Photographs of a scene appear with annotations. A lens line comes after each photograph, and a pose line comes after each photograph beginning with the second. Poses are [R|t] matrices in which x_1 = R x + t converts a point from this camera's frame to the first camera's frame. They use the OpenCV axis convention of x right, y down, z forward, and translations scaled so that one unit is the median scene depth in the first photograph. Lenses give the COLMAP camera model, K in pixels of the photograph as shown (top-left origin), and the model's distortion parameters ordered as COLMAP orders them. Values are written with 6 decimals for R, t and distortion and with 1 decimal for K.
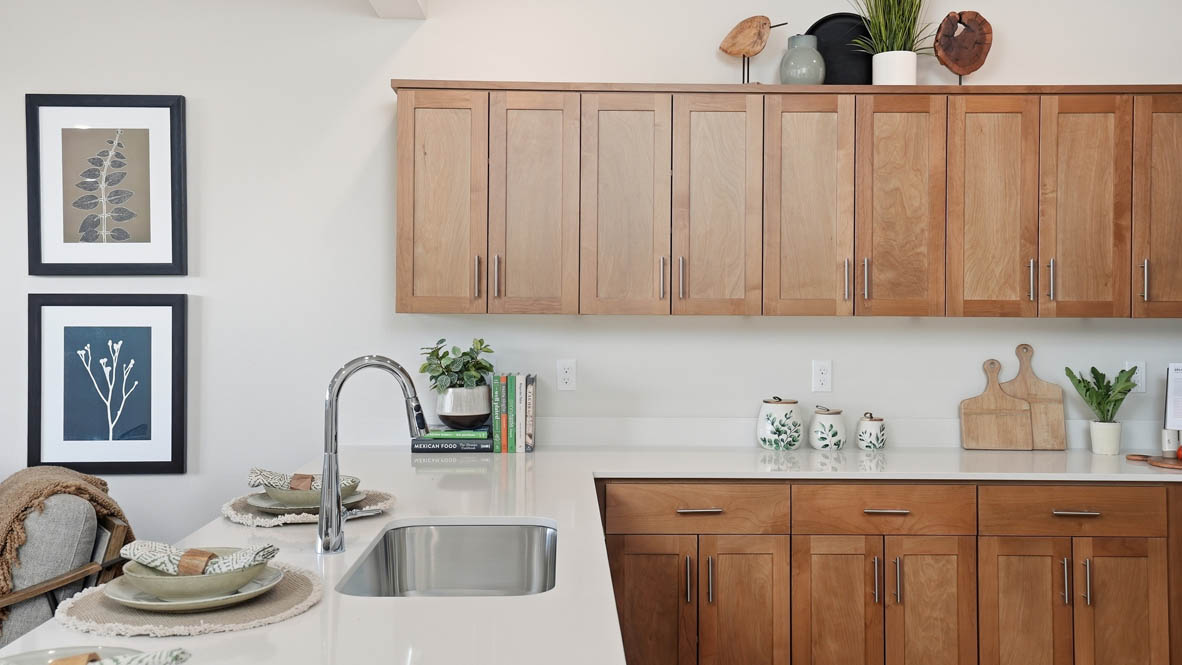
lens RADIAL K [[1140.5, 0, 587.2], [0, 1140.5, 301.5], [0, 0, 1]] dist [0.011676, 0.201938]
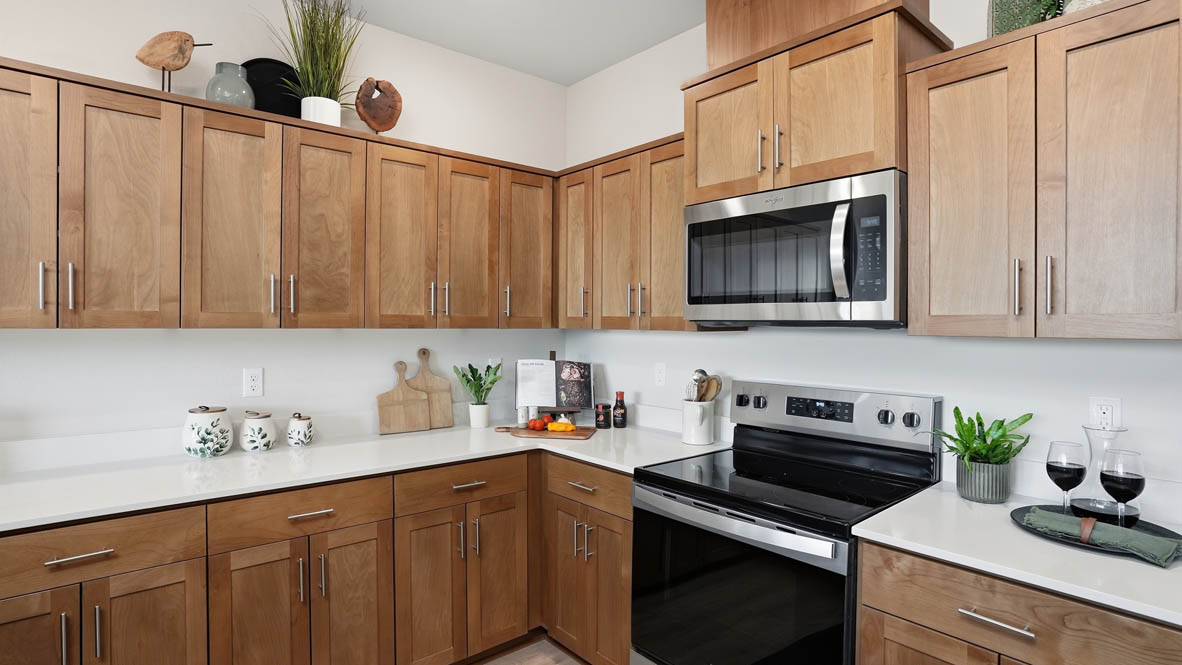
lens RADIAL K [[585.9, 0, 591.0], [0, 585.9, 332.5], [0, 0, 1]] dist [-0.066152, 0.029993]
pose [[0.775251, -0.008486, 0.631596, 0.112704], [-0.007478, 0.999716, 0.022611, 0.002006], [-0.631609, -0.022252, 0.774968, 0.377593]]
